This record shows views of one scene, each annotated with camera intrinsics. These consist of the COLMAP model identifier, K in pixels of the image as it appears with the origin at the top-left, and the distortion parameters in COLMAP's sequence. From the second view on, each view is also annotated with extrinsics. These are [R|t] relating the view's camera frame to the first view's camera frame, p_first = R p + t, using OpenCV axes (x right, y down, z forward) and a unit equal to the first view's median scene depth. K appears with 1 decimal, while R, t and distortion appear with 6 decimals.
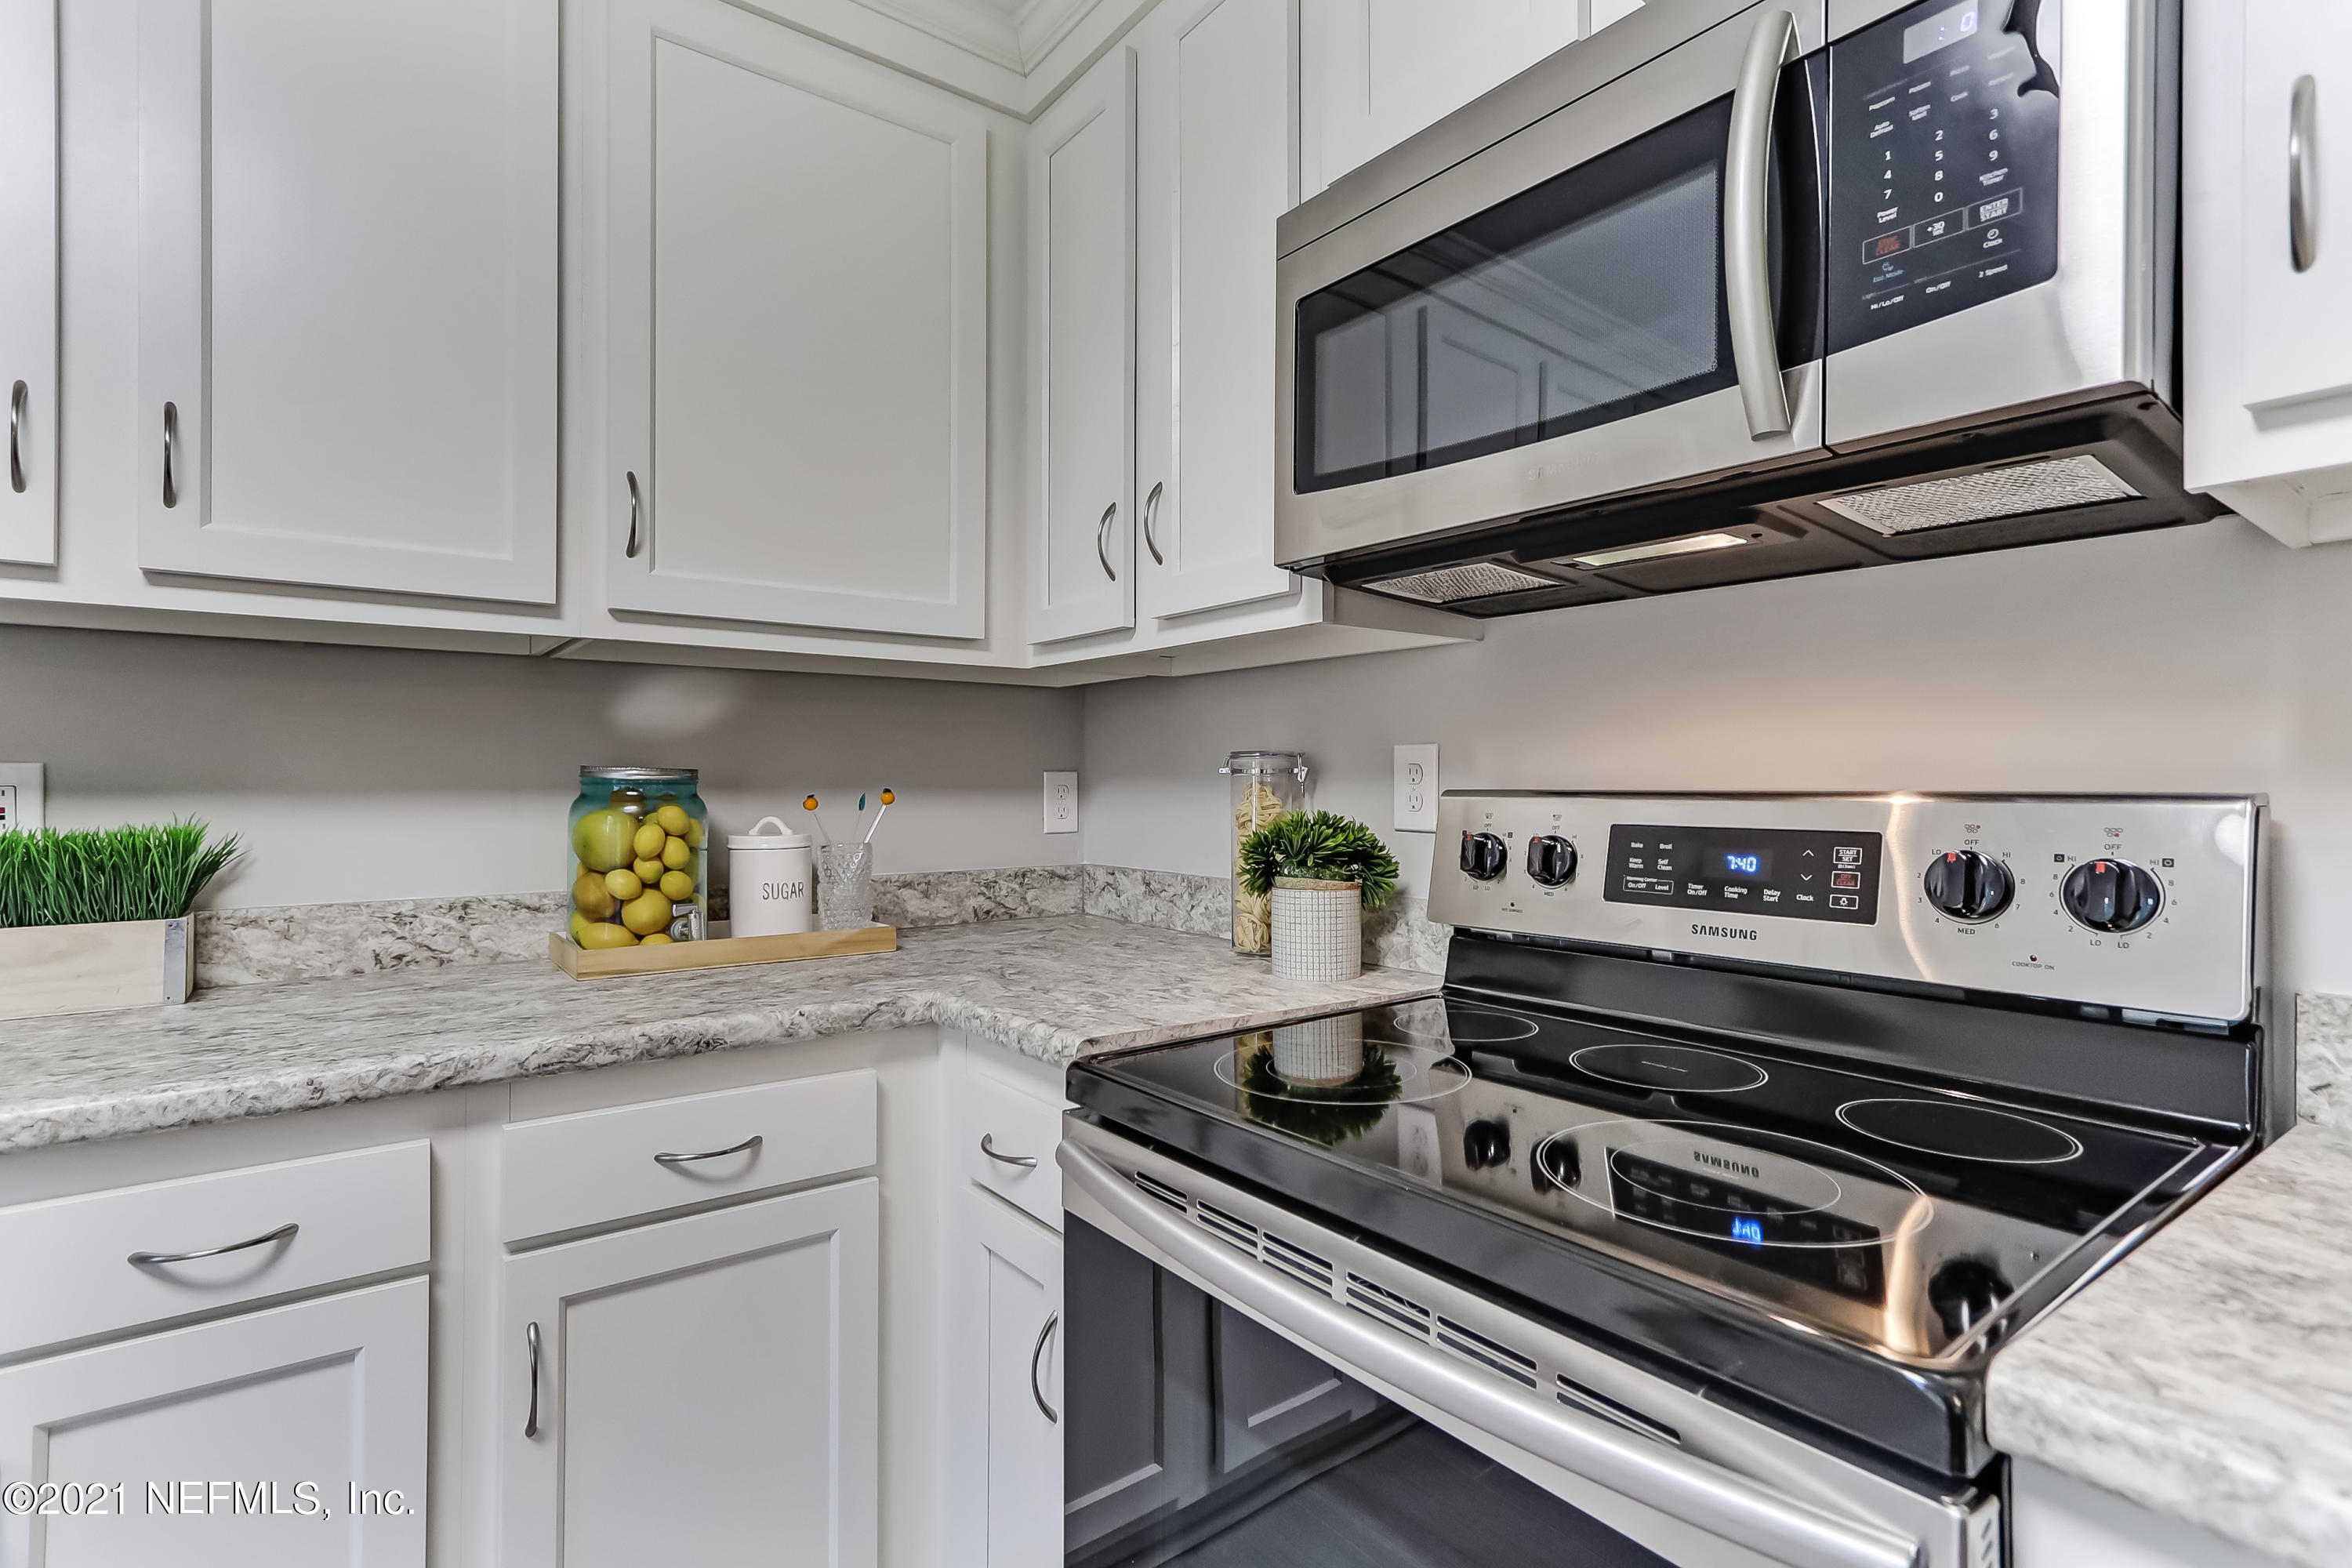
lens RADIAL K [[1098.5, 0, 1167.9], [0, 1098.5, 782.9], [0, 0, 1]] dist [-0.006103, -0.000179]
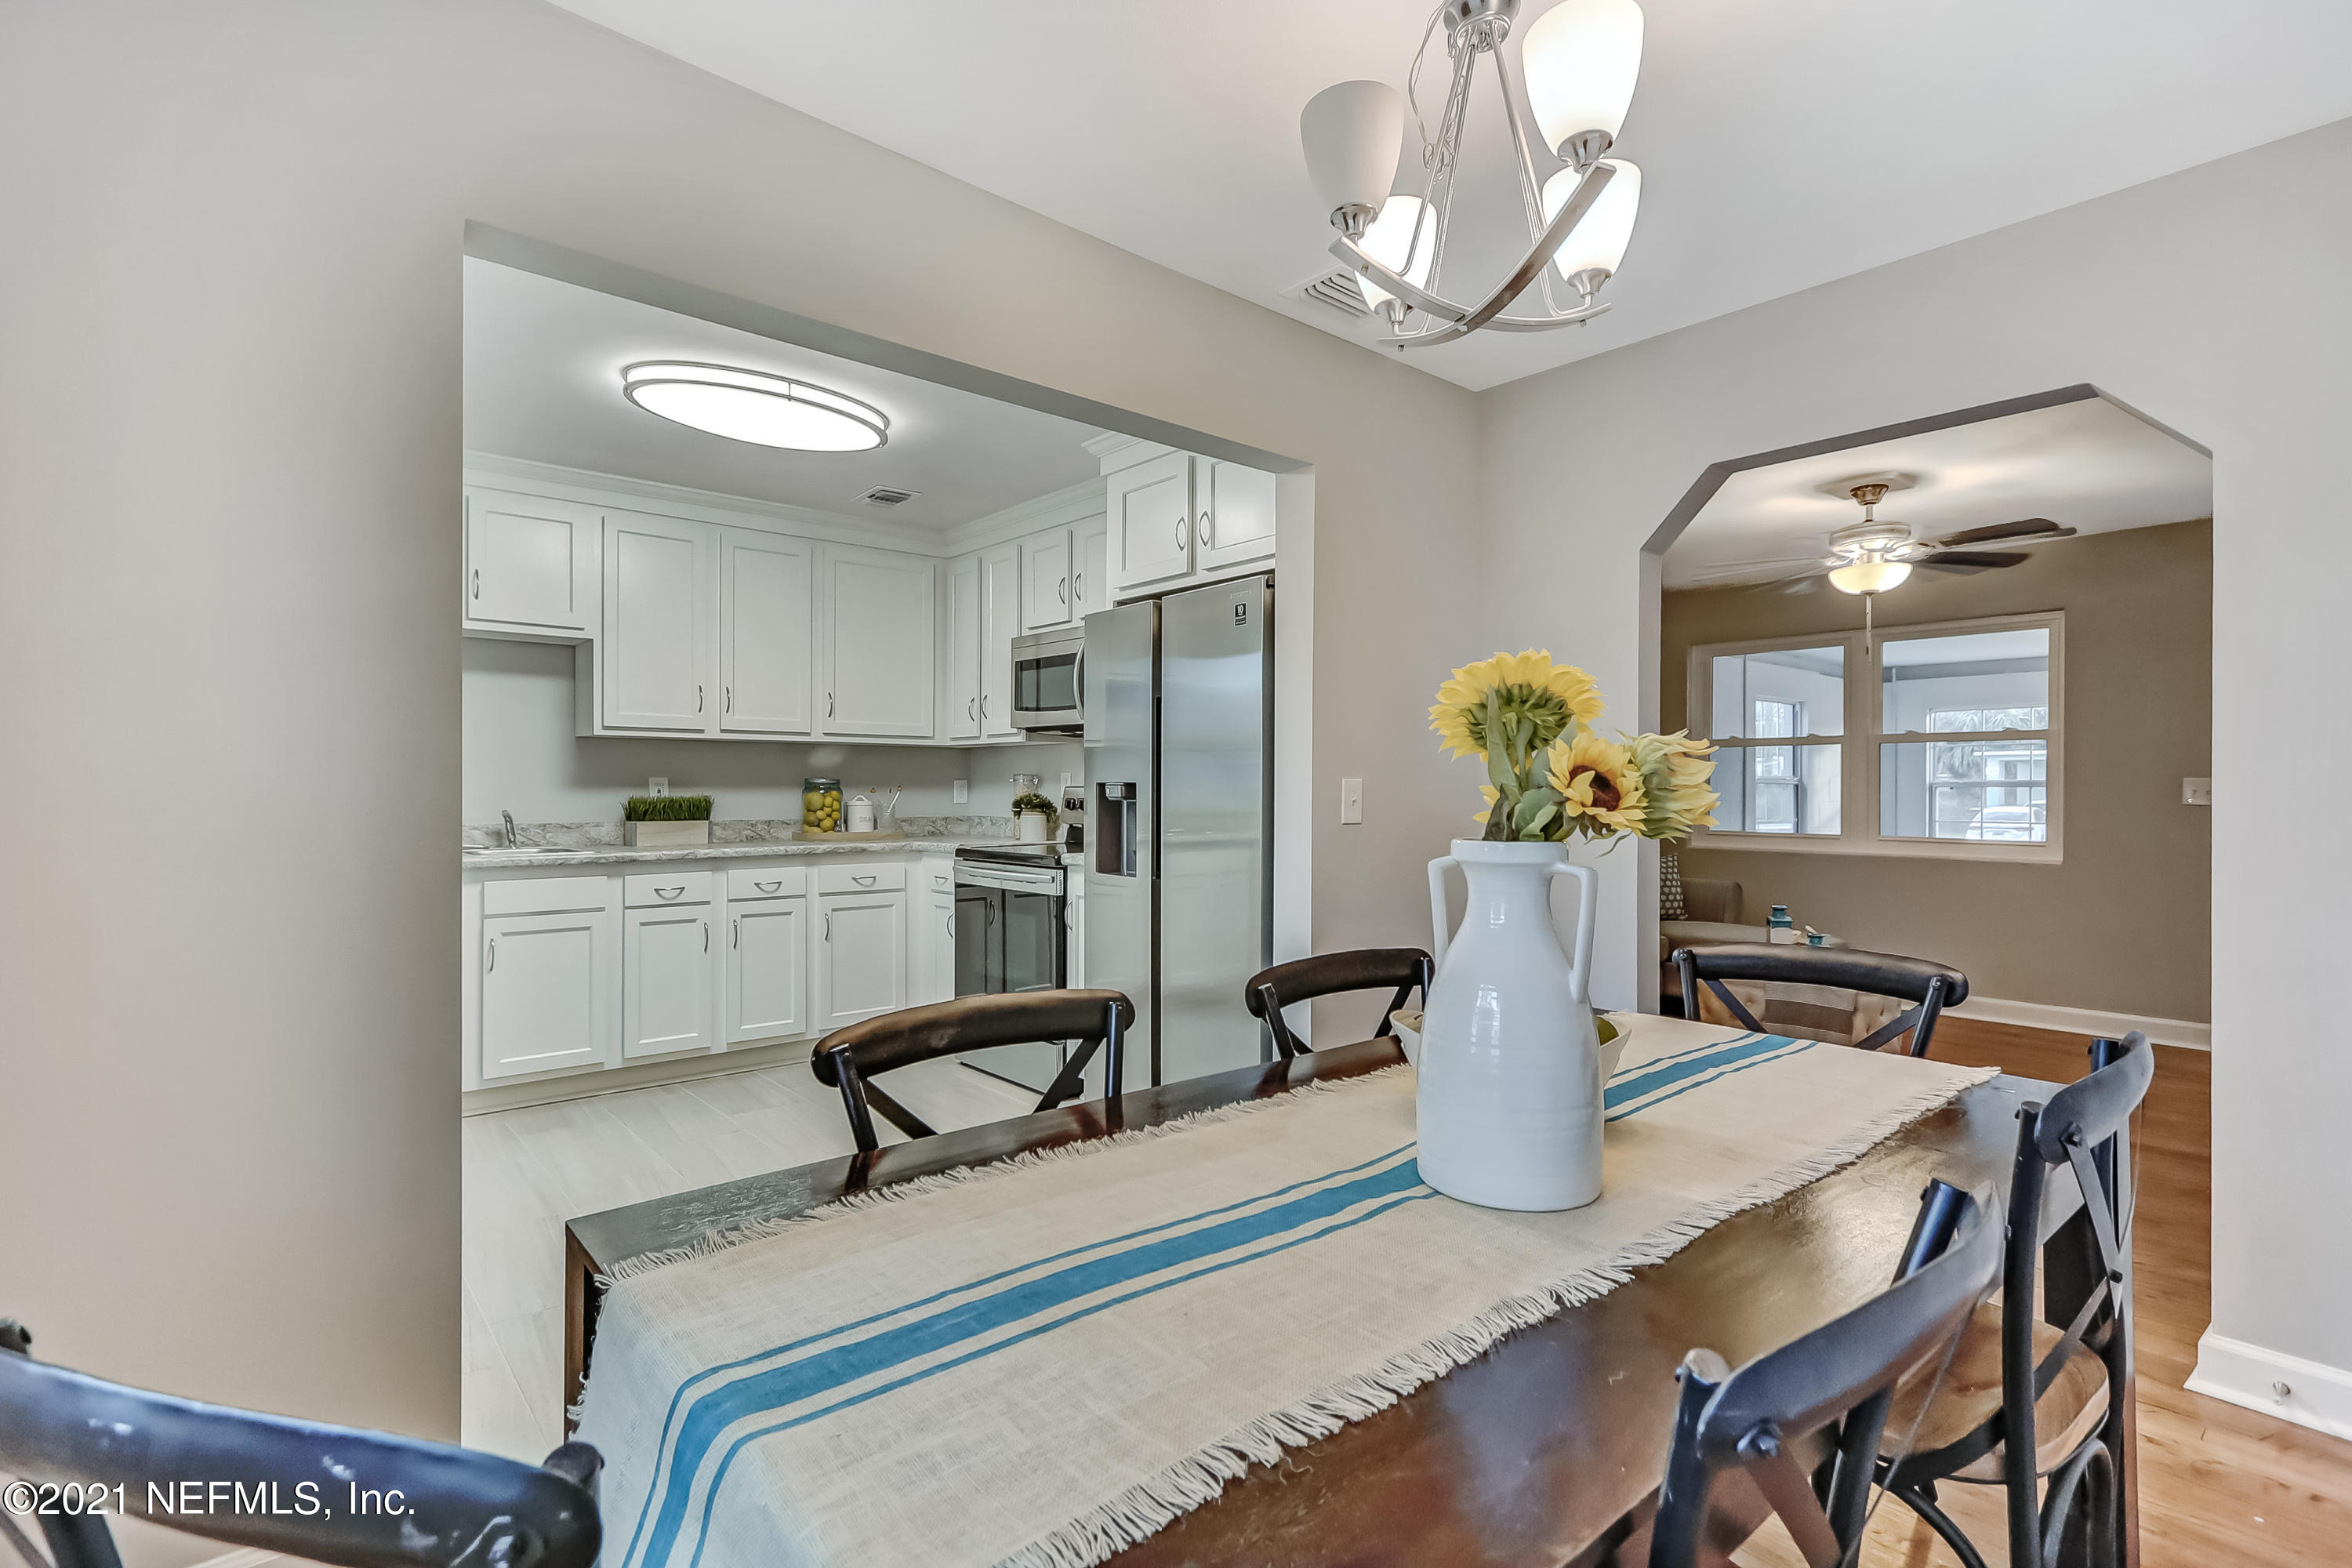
lens RADIAL K [[1098.5, 0, 1178.6], [0, 1098.5, 785.9], [0, 0, 1]] dist [-0.006103, -0.000179]
pose [[0.997316, 0.002043, 0.073183, 0.322973], [-0.001832, 0.999994, -0.002949, 0.014712], [-0.073189, 0.002807, 0.997314, -2.331848]]
